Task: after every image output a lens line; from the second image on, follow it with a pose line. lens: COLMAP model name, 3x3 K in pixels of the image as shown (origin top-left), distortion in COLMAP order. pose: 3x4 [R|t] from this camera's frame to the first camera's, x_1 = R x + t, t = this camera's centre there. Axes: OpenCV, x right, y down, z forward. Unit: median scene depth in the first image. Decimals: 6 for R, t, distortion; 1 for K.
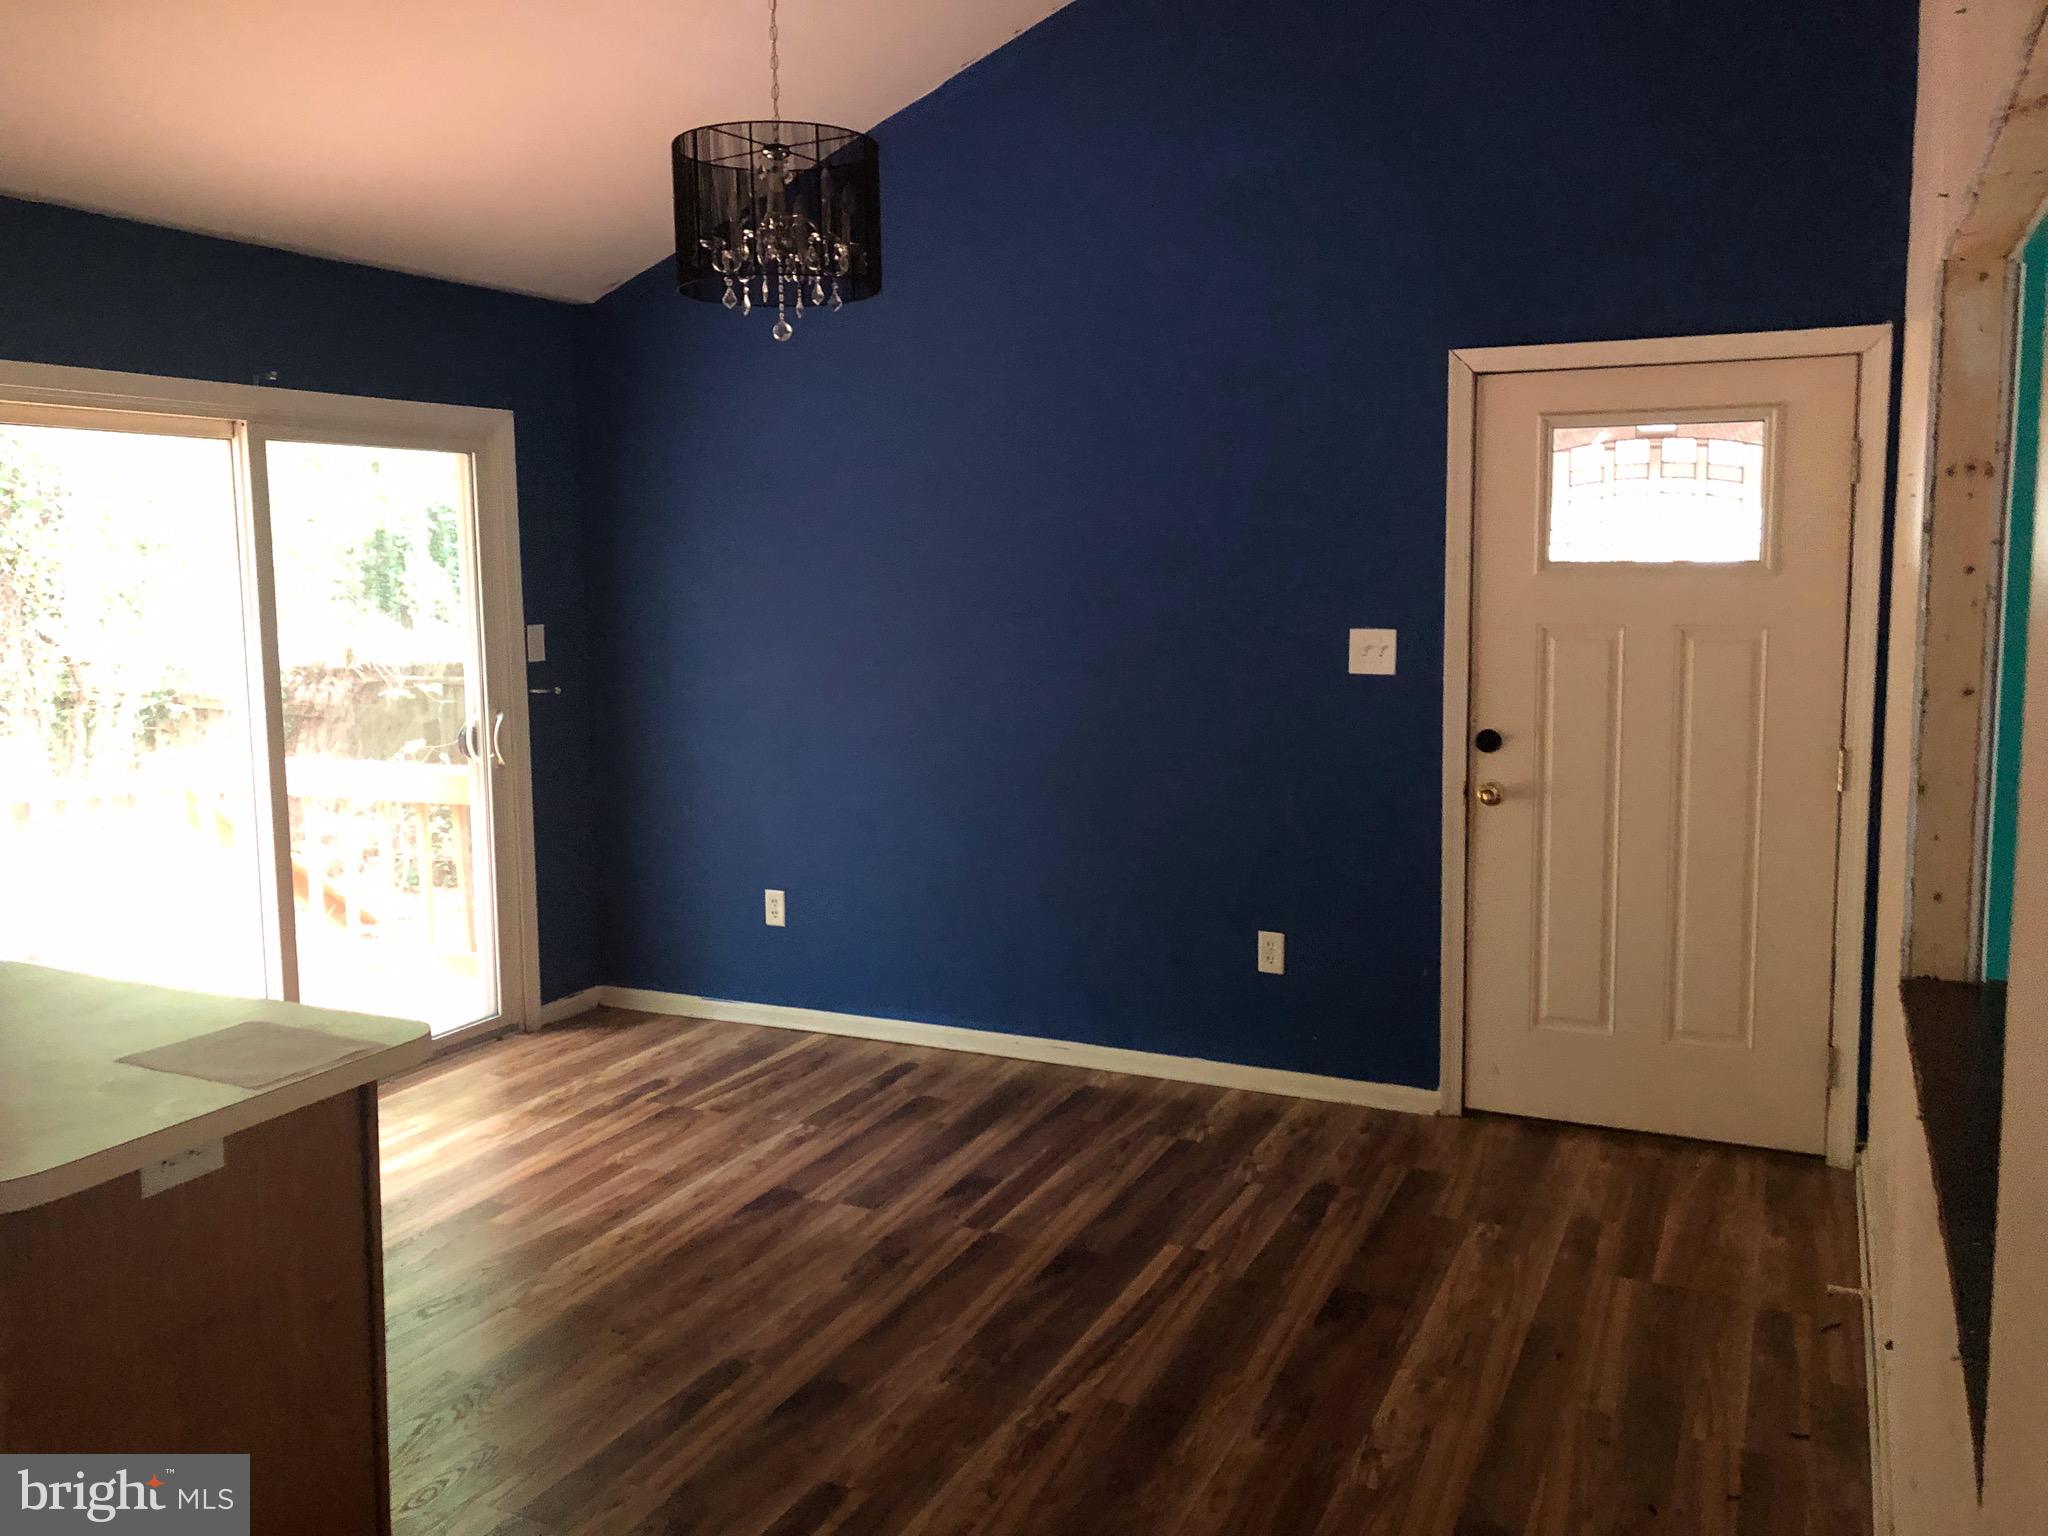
lens RADIAL K [[1672.2, 0, 1027.5], [0, 1672.2, 745.9], [0, 0, 1]] dist [0.123388, -0.166378]
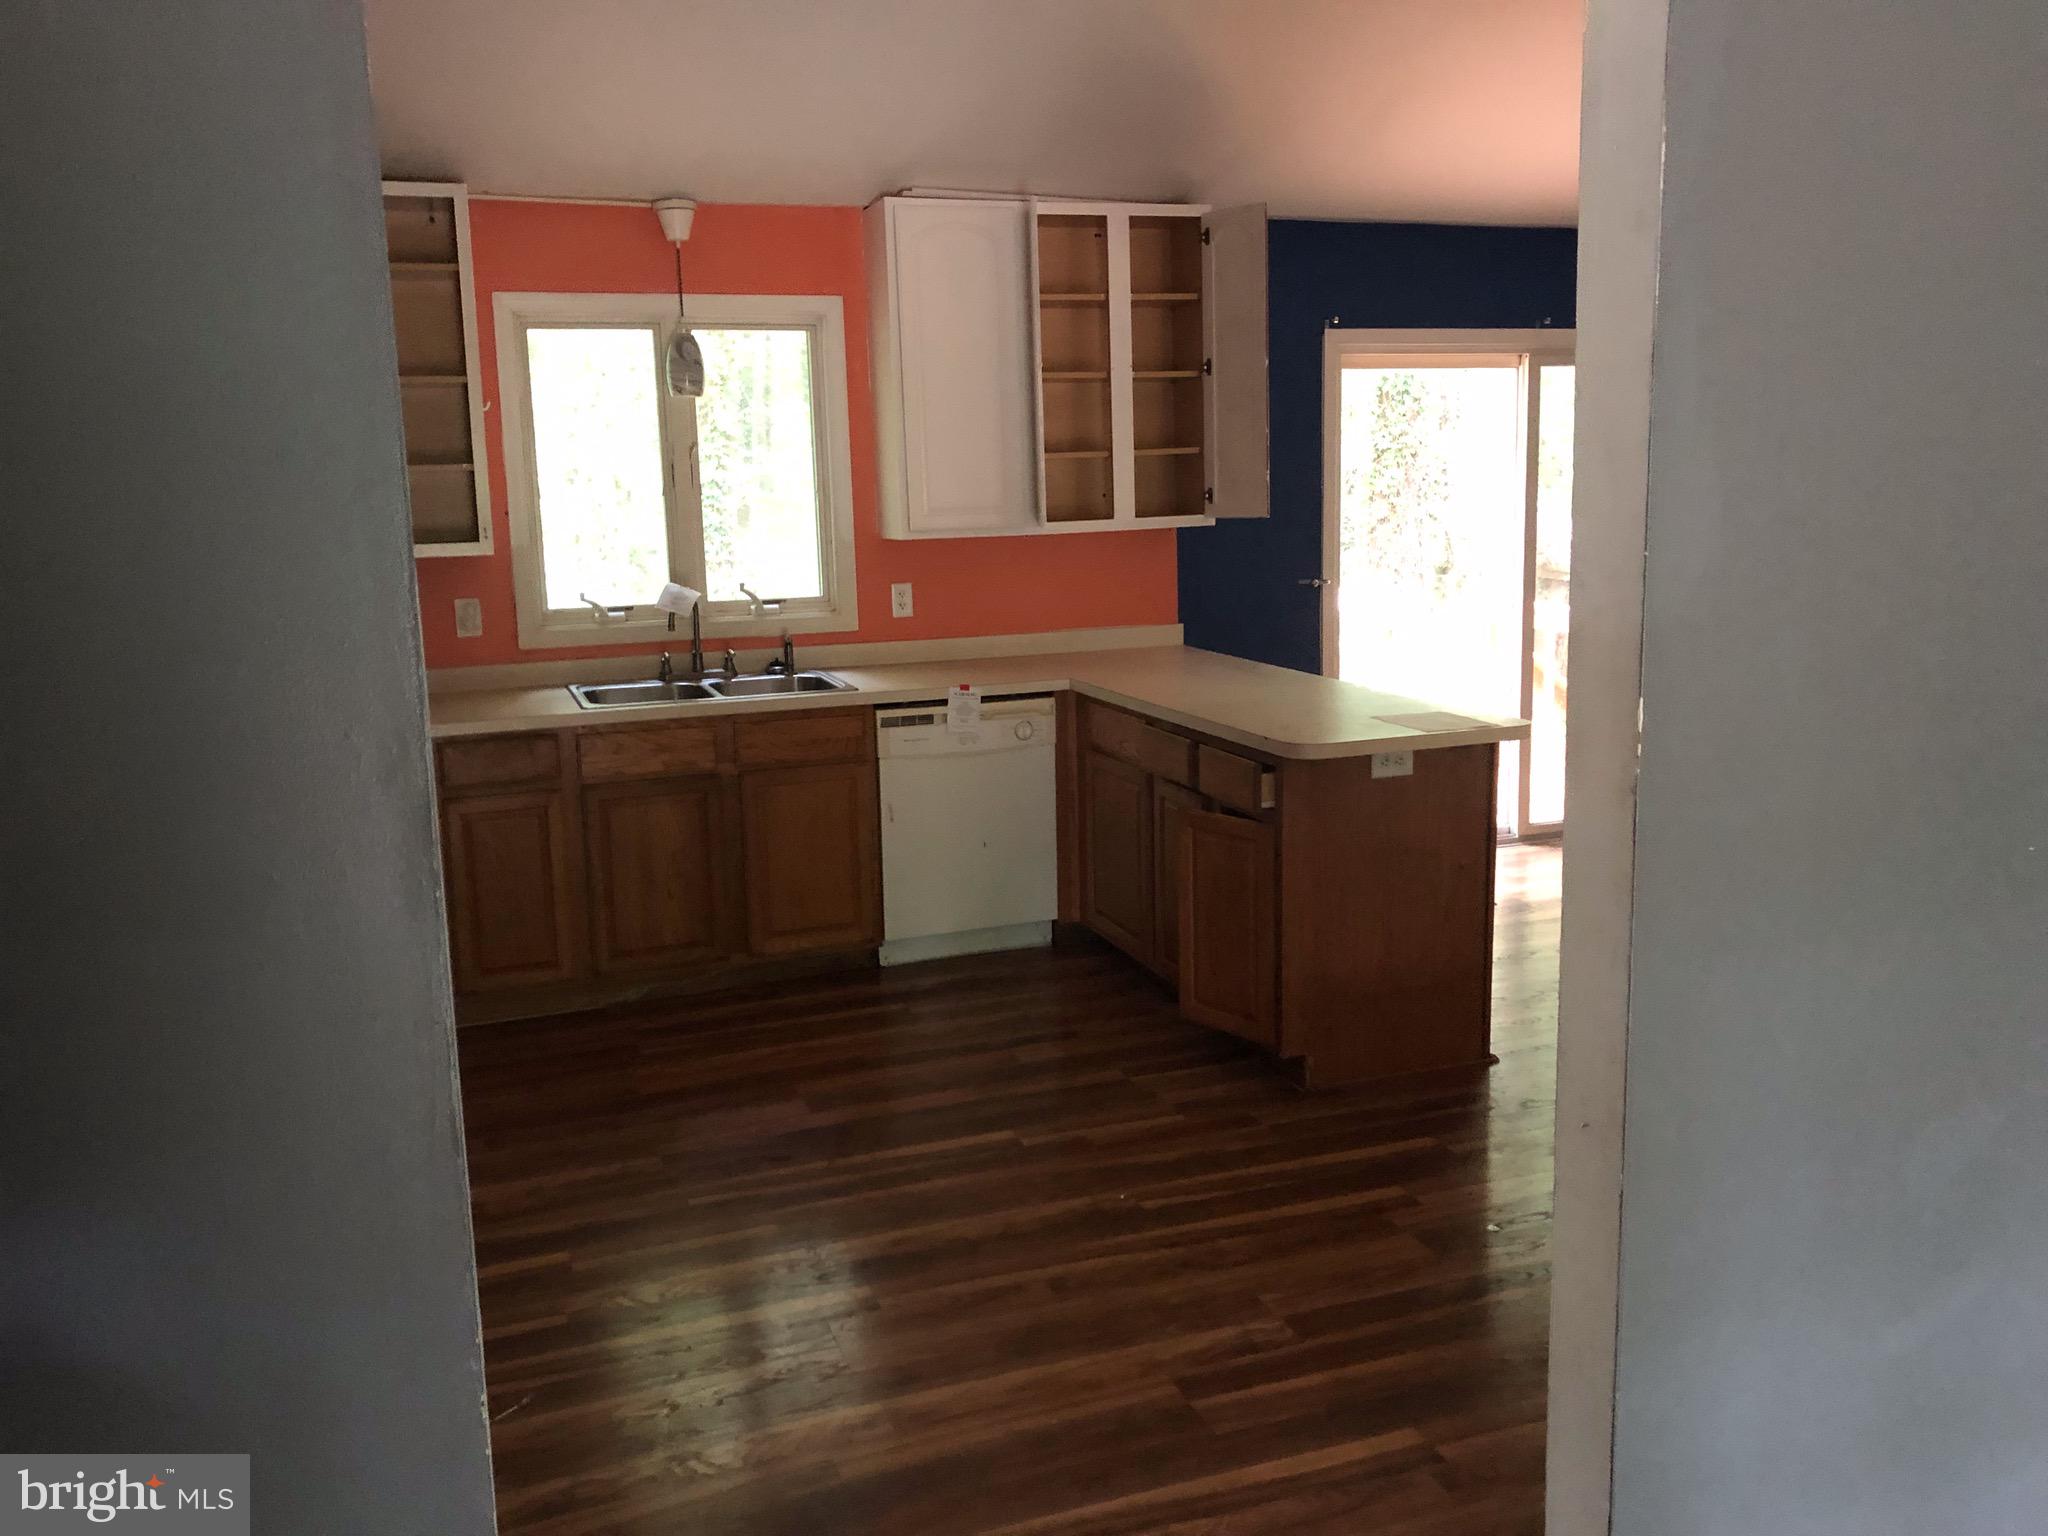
lens RADIAL K [[1672.2, 0, 1027.5], [0, 1672.2, 745.9], [0, 0, 1]] dist [0.123388, -0.166378]
pose [[0.718517, 0.110075, -0.686743, 0.255105], [-0.065193, 0.993708, 0.091067, 0.035060], [0.692447, -0.020662, 0.721173, -0.328118]]
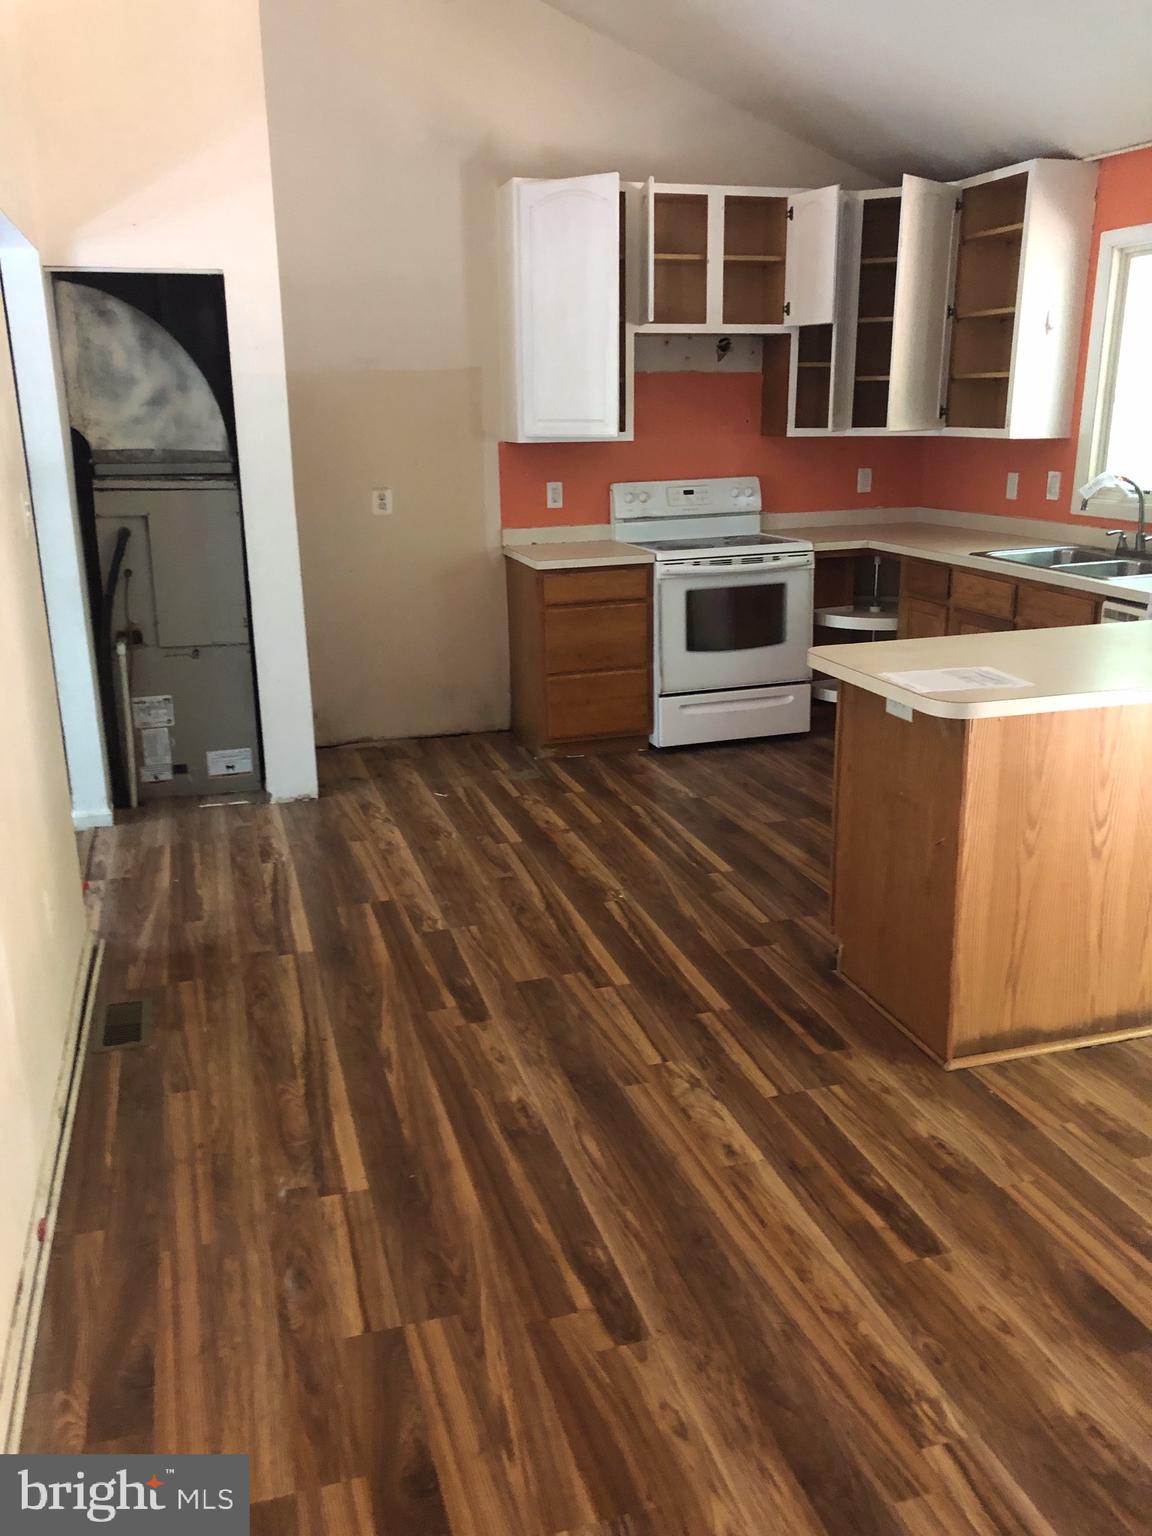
lens RADIAL K [[1254.1, 0, 576.0], [0, 1254.1, 768.0], [0, 0, 1]] dist [0.123388, -0.166378]
pose [[-0.737933, 0.209023, -0.641689, 0.333722], [-0.058720, 0.927335, 0.369596, -0.093193], [0.672315, 0.310417, -0.672037, 0.836953]]
